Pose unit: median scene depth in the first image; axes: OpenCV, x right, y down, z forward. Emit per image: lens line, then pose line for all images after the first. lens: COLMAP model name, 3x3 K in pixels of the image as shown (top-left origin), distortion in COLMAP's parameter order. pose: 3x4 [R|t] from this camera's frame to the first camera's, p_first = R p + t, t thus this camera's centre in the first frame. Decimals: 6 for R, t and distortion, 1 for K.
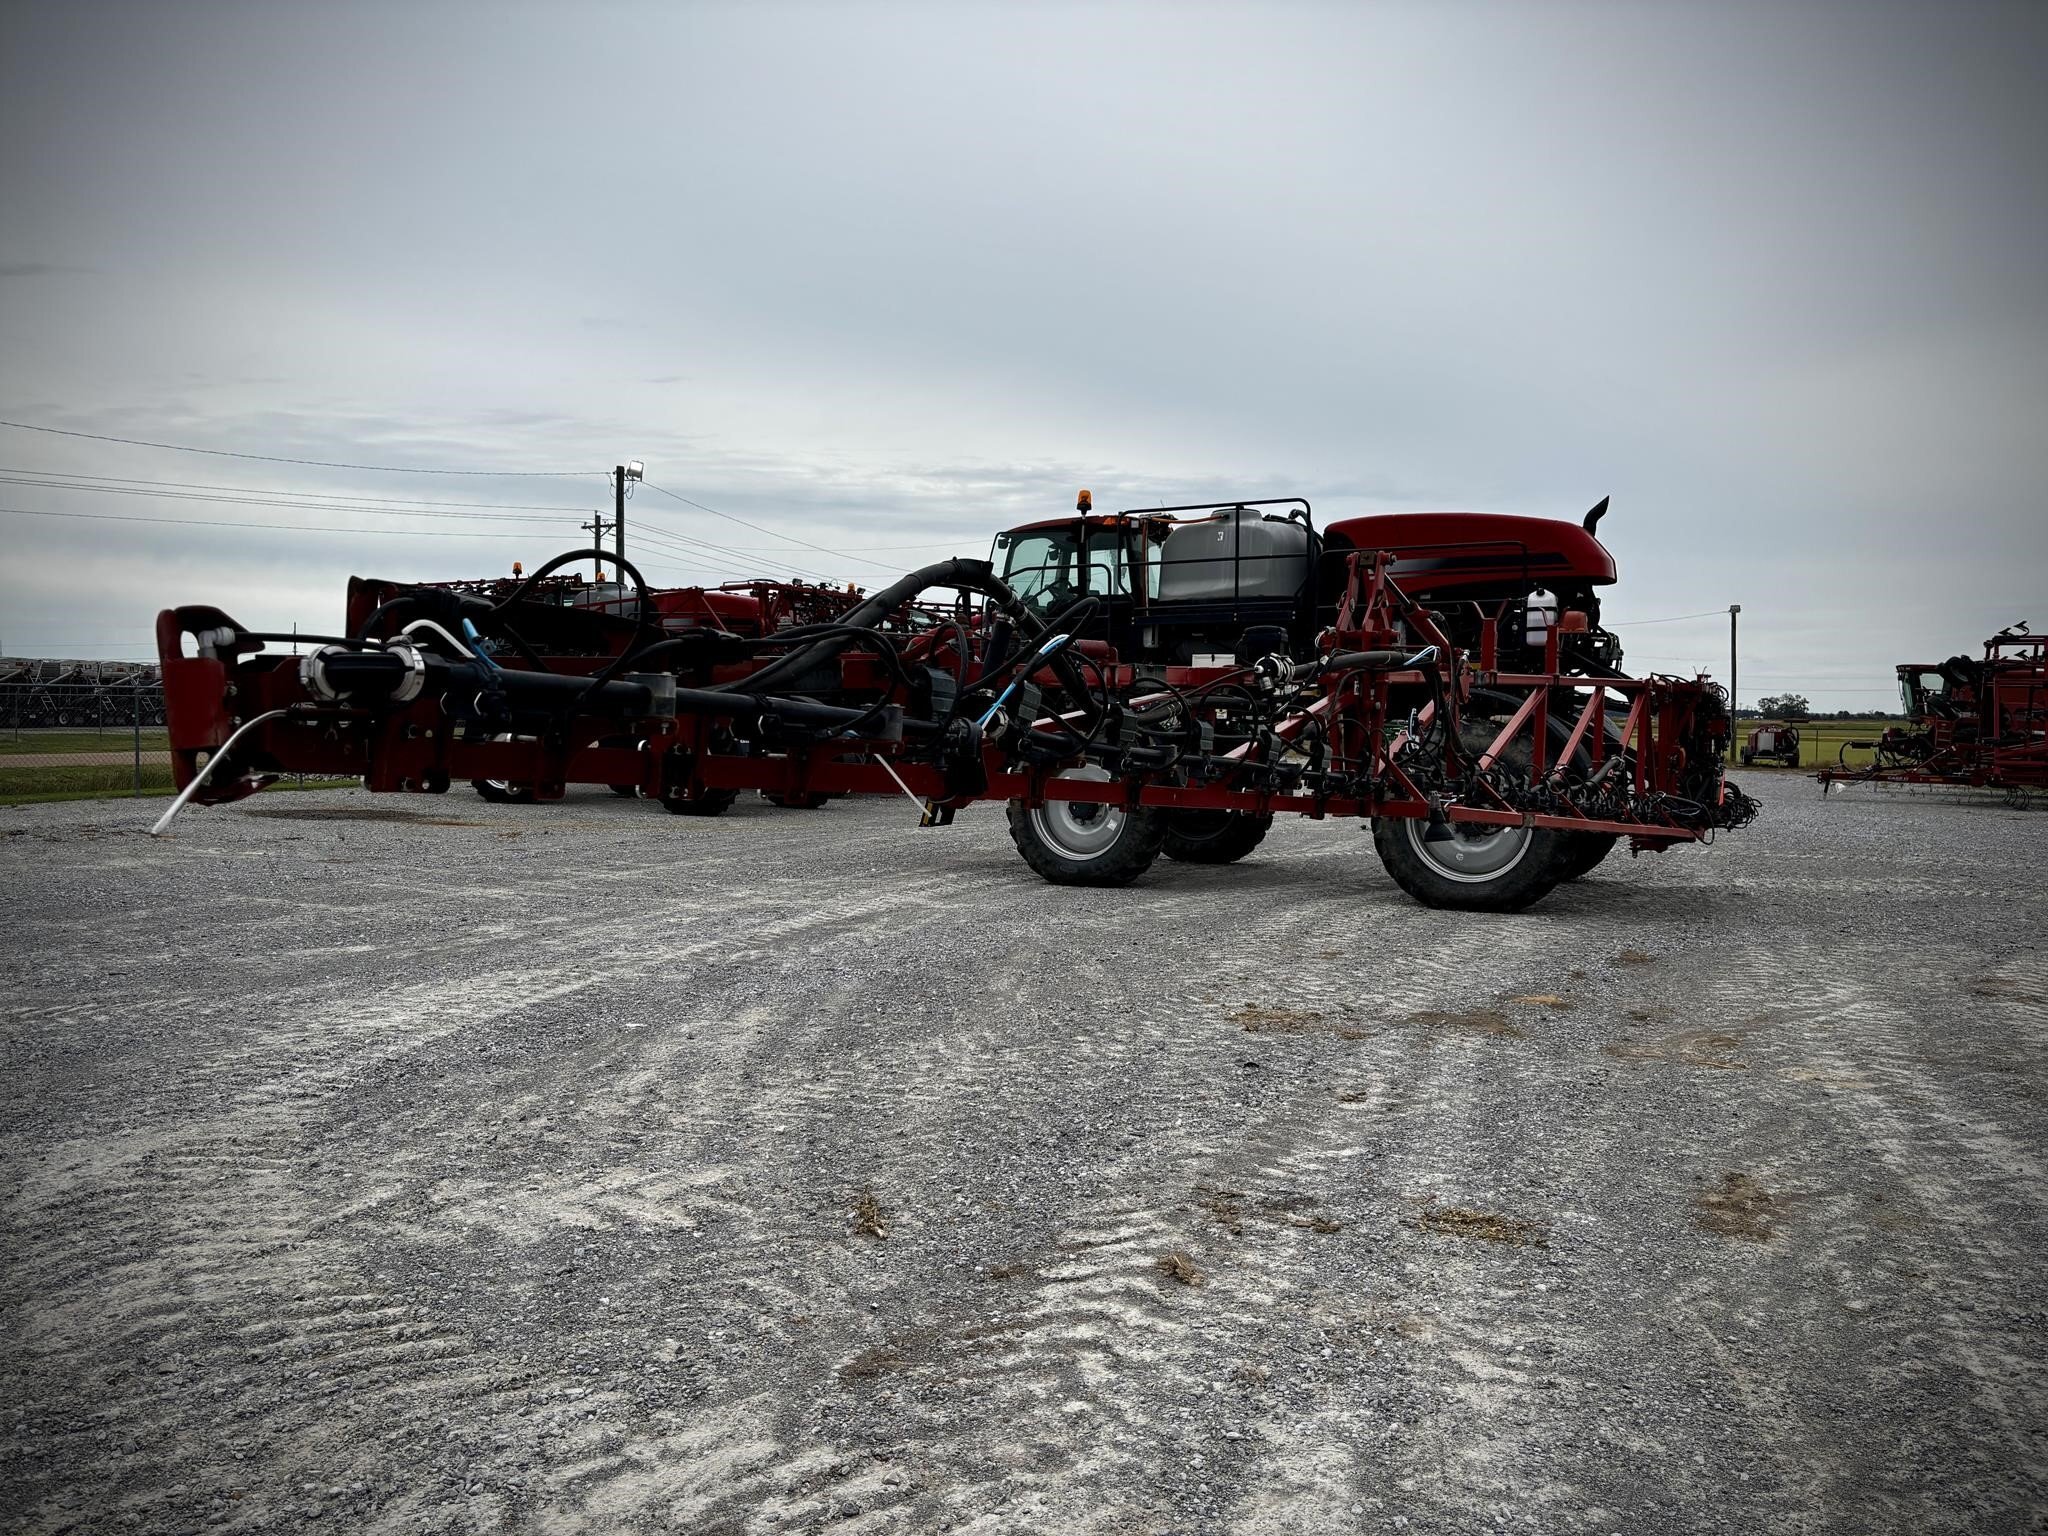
lens RADIAL K [[1568.6, 0, 1027.7], [0, 1568.6, 778.3], [0, 0, 1]] dist [0.055437, -0.027467]
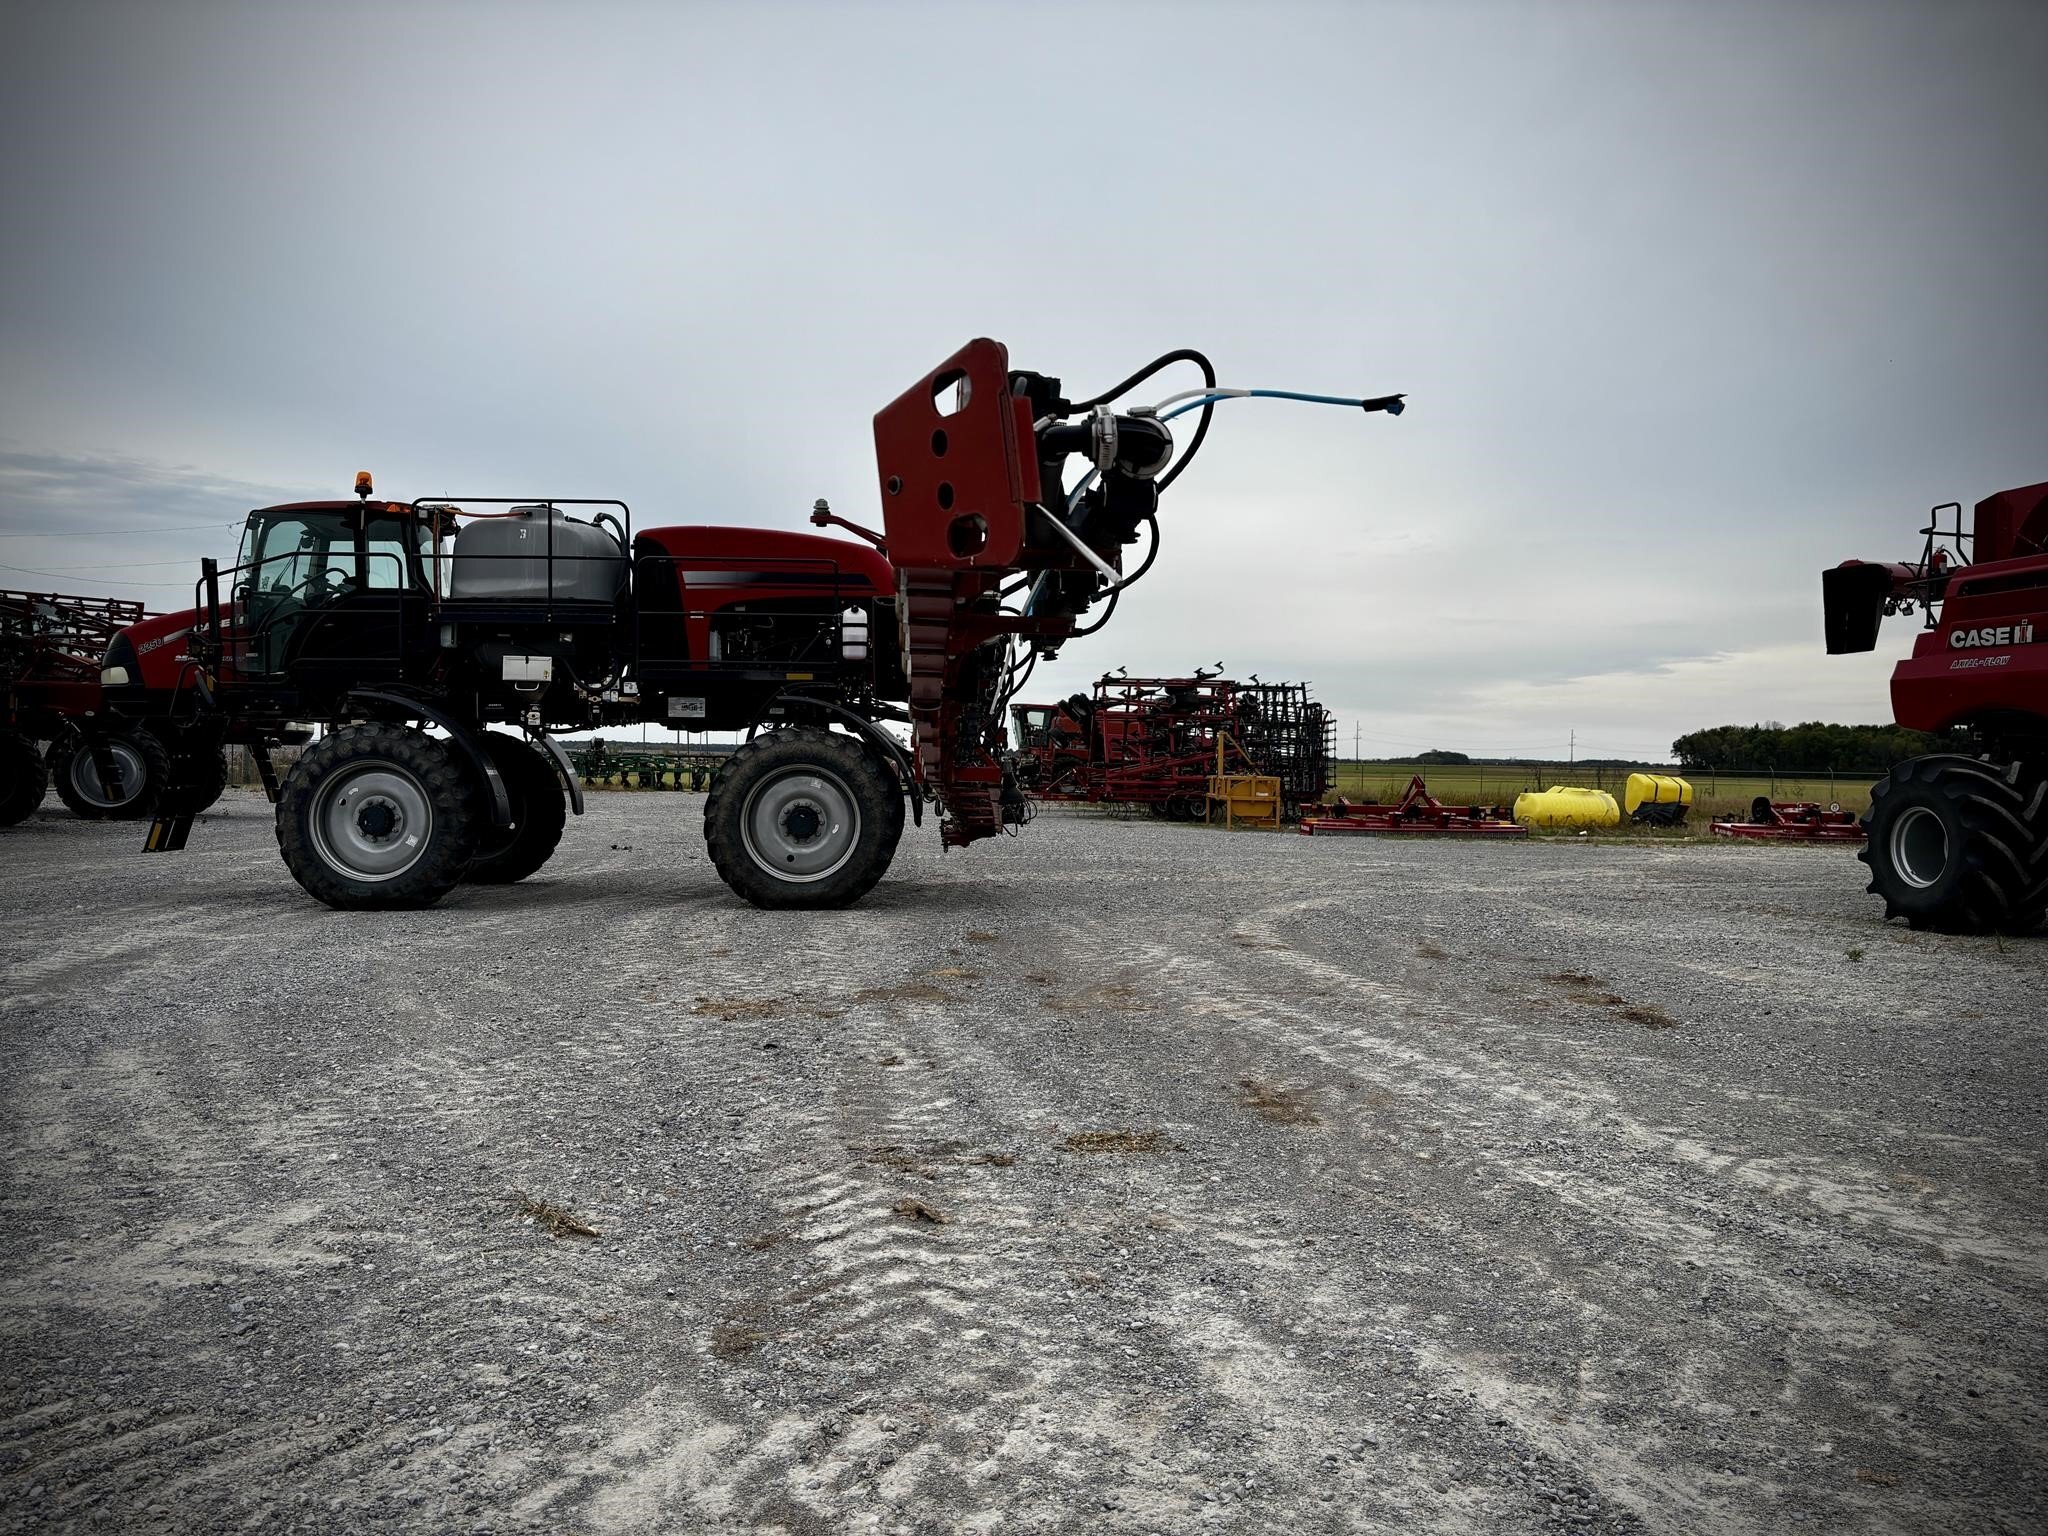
lens RADIAL K [[1564.0, 0, 1021.9], [0, 1564.0, 775.5], [0, 0, 1]] dist [0.072204, -0.049095]
pose [[0.859510, -0.003520, 0.511106, -0.284191], [0.016405, 0.999651, -0.020703, 0.044172], [-0.510855, 0.026179, 0.859268, 0.081652]]
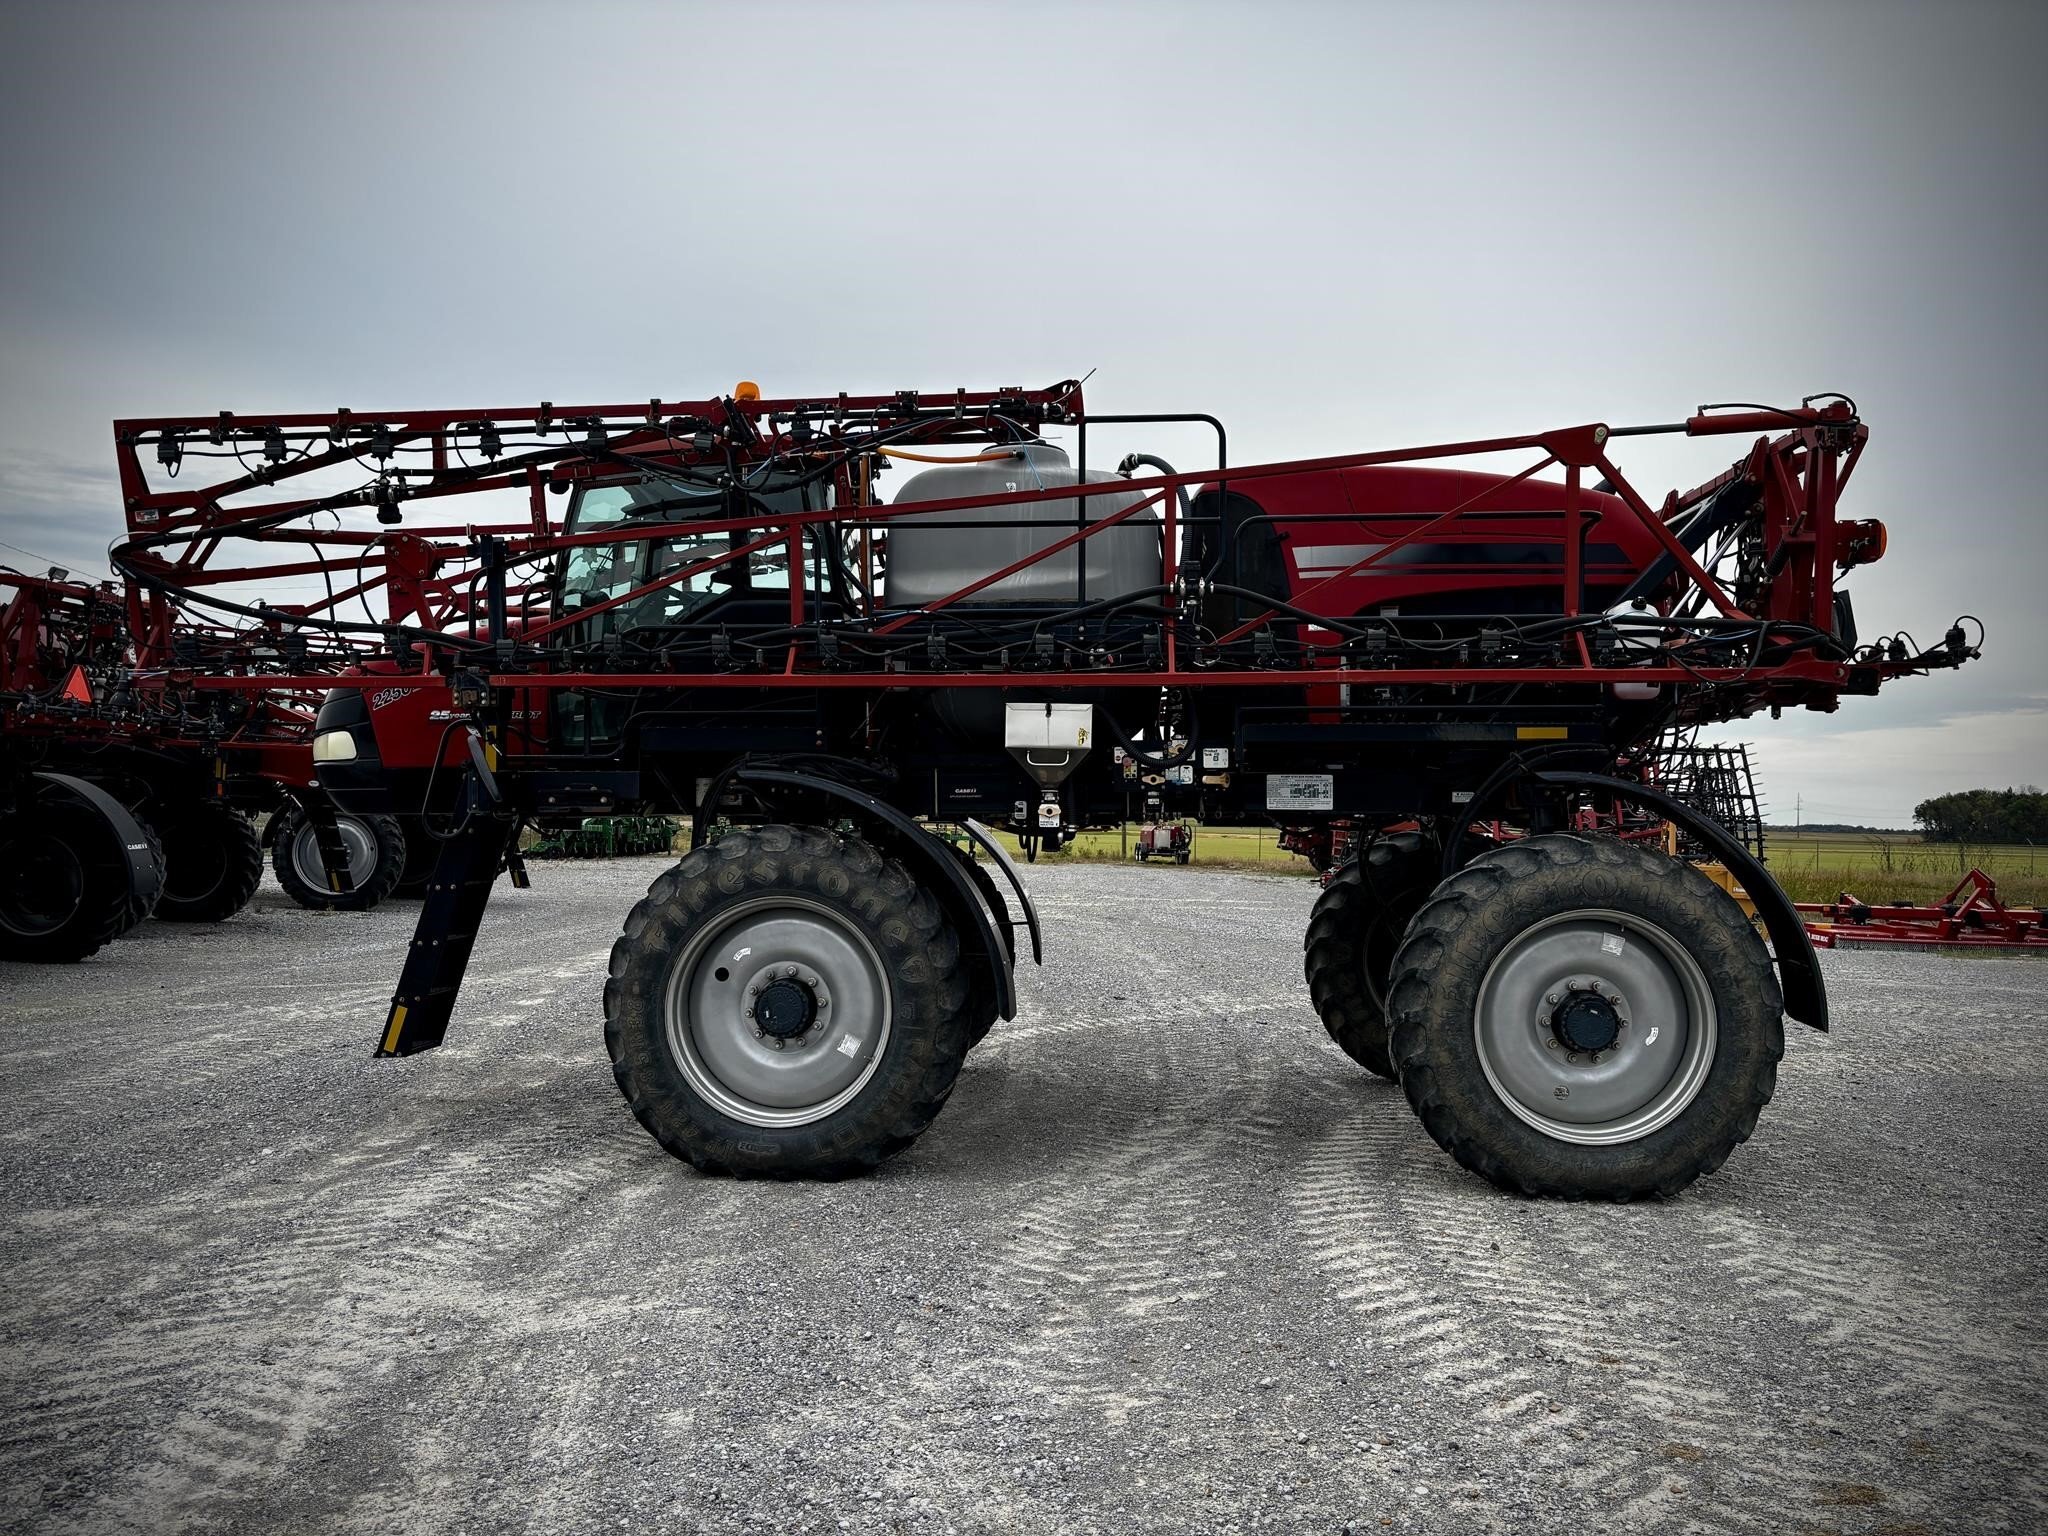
lens RADIAL K [[1417.9, 0, 1020.8], [0, 1417.9, 835.3], [0, 0, 1]] dist [0.236703, -0.420063]
pose [[0.900624, -0.002974, 0.434588, -0.233089], [0.012835, 0.999722, -0.019757, -0.067910], [-0.434409, 0.023372, 0.900413, 1.490088]]
